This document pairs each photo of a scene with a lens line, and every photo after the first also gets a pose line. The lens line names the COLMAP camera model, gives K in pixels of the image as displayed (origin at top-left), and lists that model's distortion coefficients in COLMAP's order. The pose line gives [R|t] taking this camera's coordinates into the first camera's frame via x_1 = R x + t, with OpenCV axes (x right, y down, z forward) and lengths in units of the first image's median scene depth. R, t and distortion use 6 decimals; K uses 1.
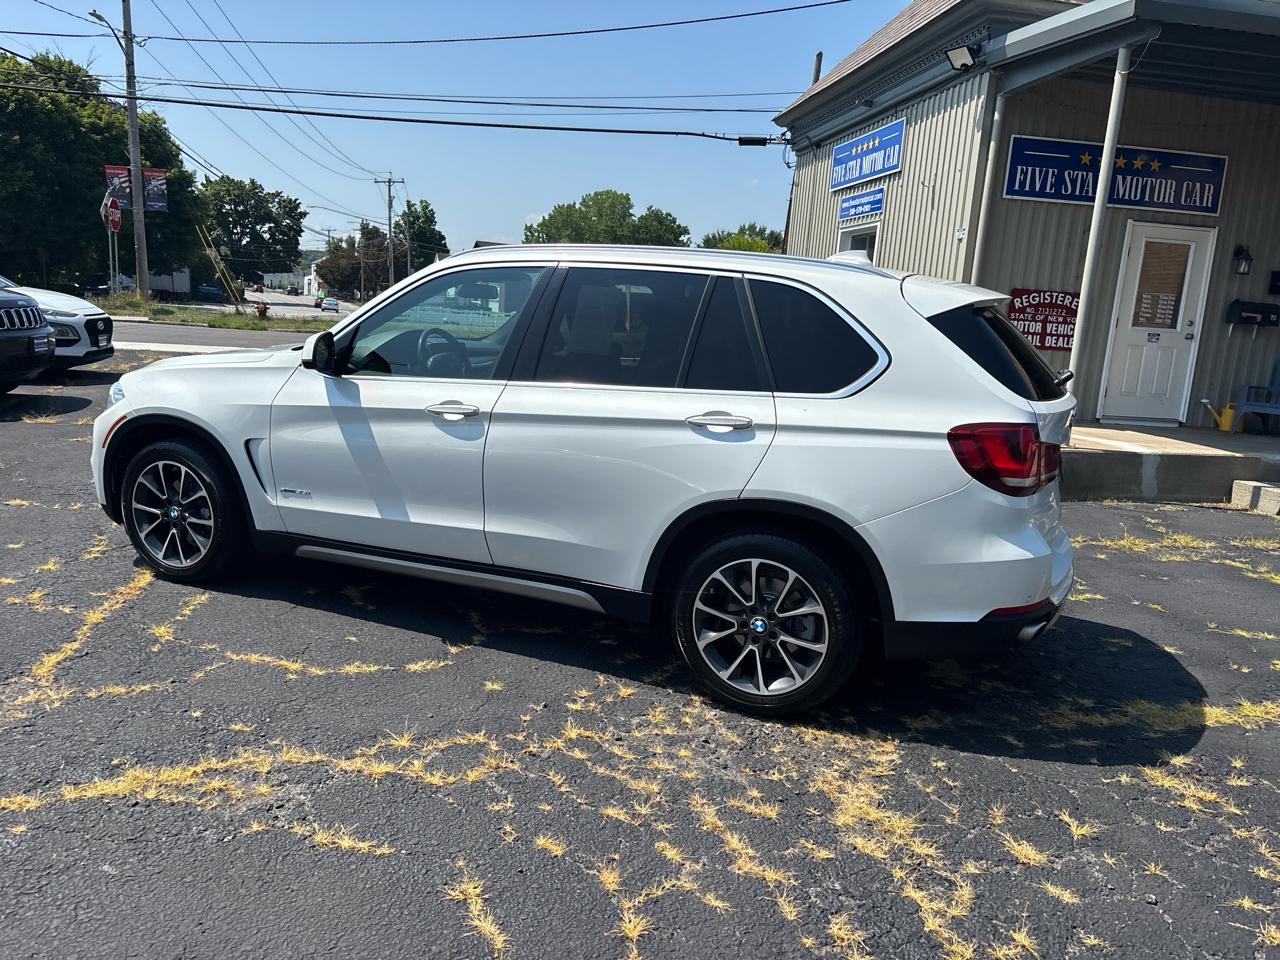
lens RADIAL K [[969.5, 0, 635.9], [0, 969.5, 477.0], [0, 0, 1]] dist [0.039336, -0.037480]
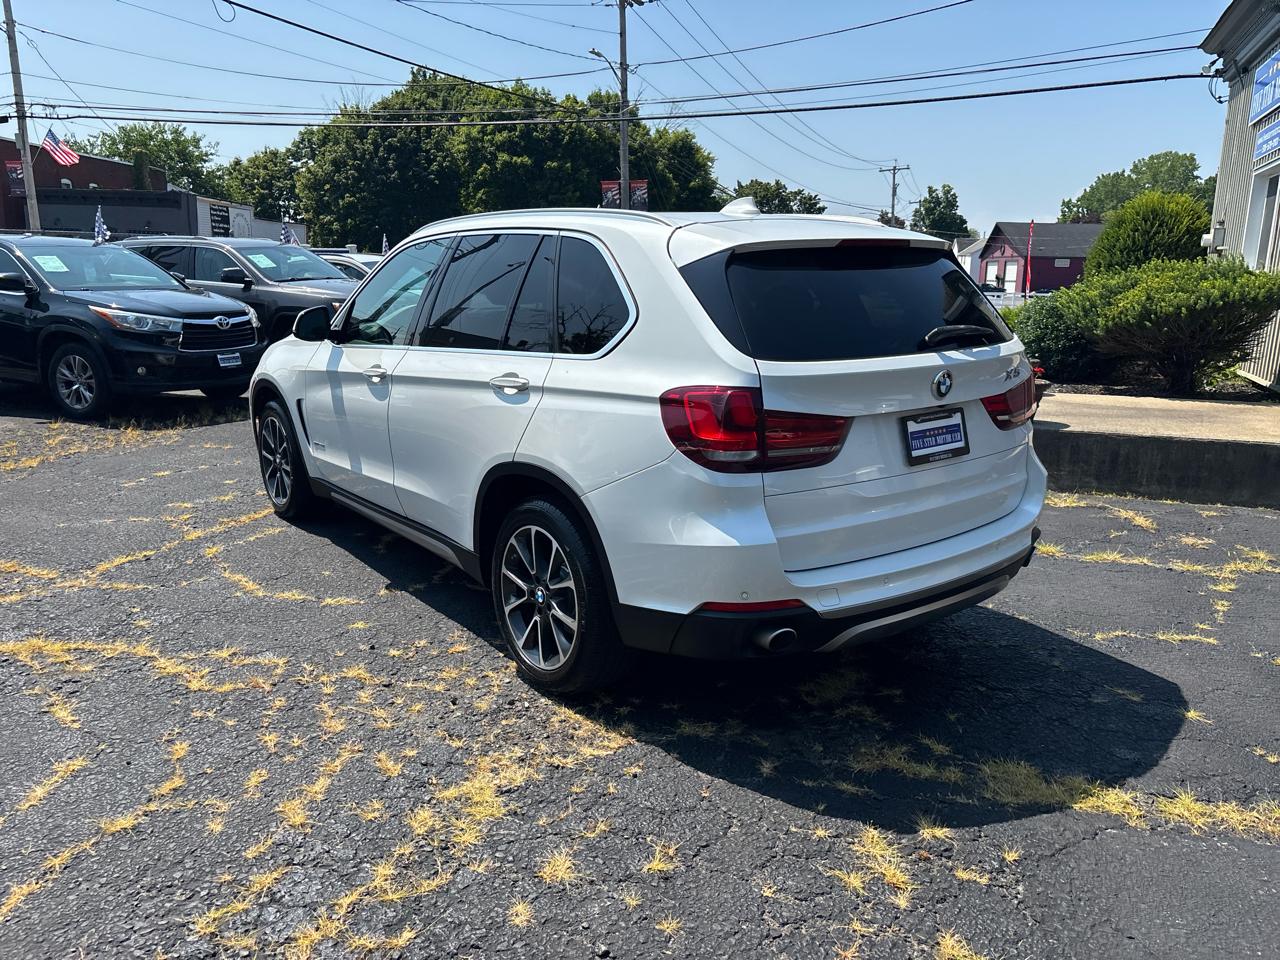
lens RADIAL K [[973.7, 0, 634.3], [0, 973.7, 454.1], [0, 0, 1]] dist [0.025664, -0.010645]
pose [[0.864688, 0.045536, -0.500242, 0.618682], [-0.051946, 0.998649, 0.001114, 0.005954], [0.499617, 0.025022, 0.865885, 0.186688]]
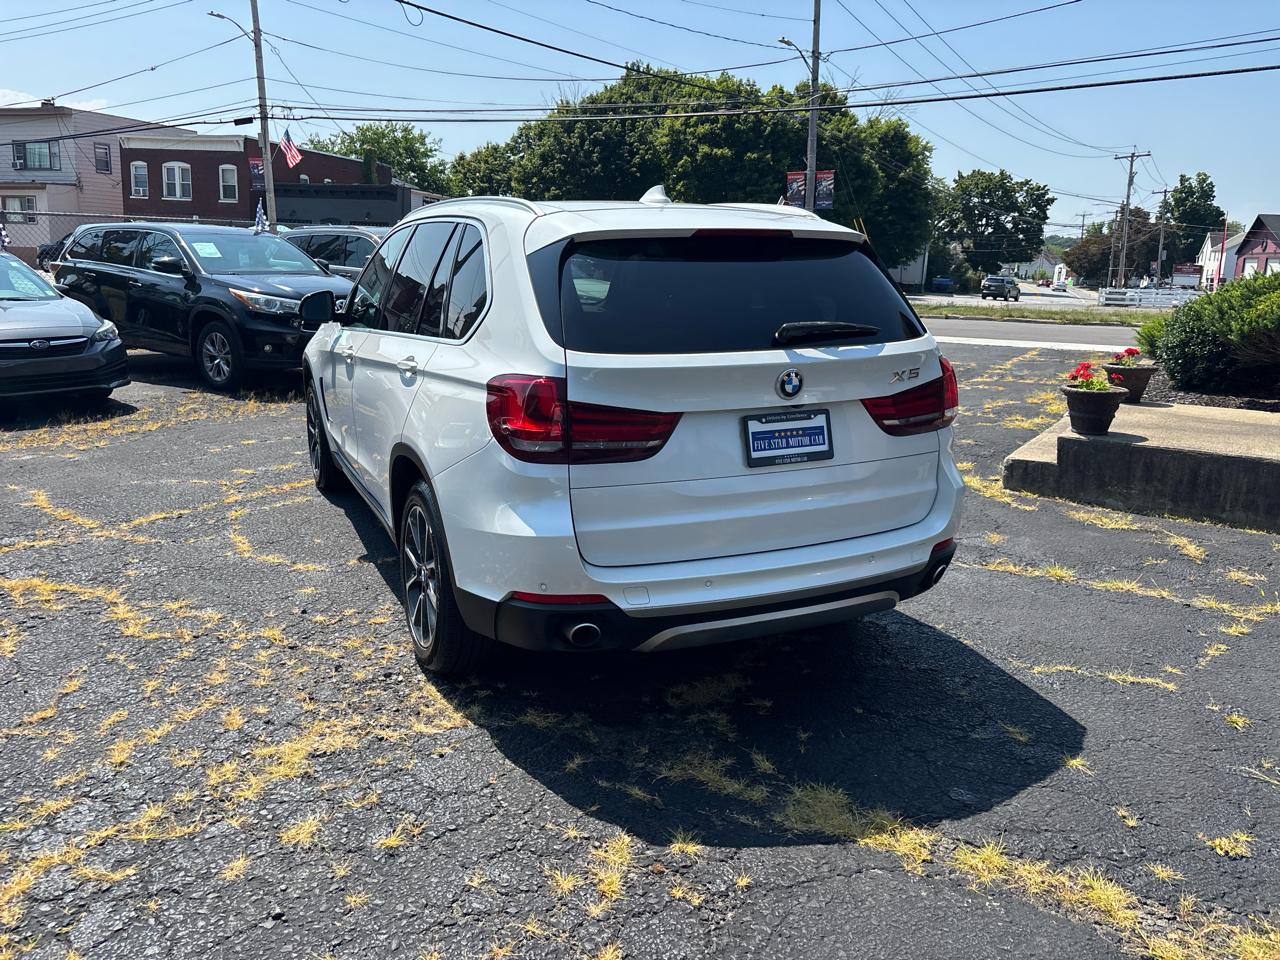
lens RADIAL K [[973.7, 0, 634.3], [0, 973.7, 454.1], [0, 0, 1]] dist [0.025664, -0.010645]
pose [[0.739364, 0.092745, -0.666888, 0.847070], [-0.102264, 0.994445, 0.024921, -0.014445], [0.665494, 0.049774, 0.744742, 0.358085]]
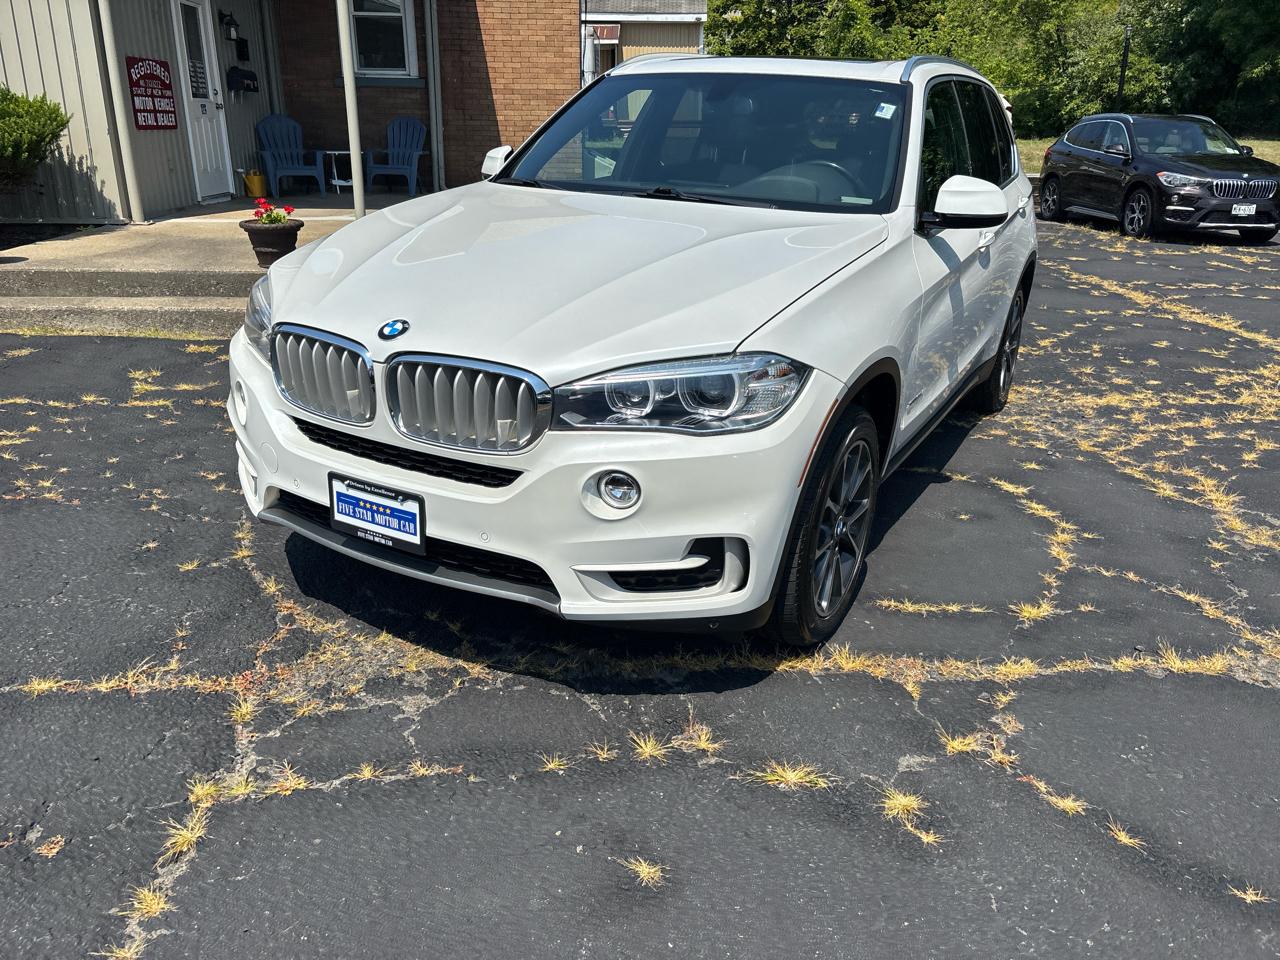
lens RADIAL K [[968.2, 0, 634.4], [0, 968.2, 471.0], [0, 0, 1]] dist [0.042937, -0.044174]
pose [[0.107375, -0.394870, 0.912441, -1.191378], [0.166546, 0.911922, 0.375046, -0.279951], [-0.980170, 0.111693, 0.163682, 1.197265]]
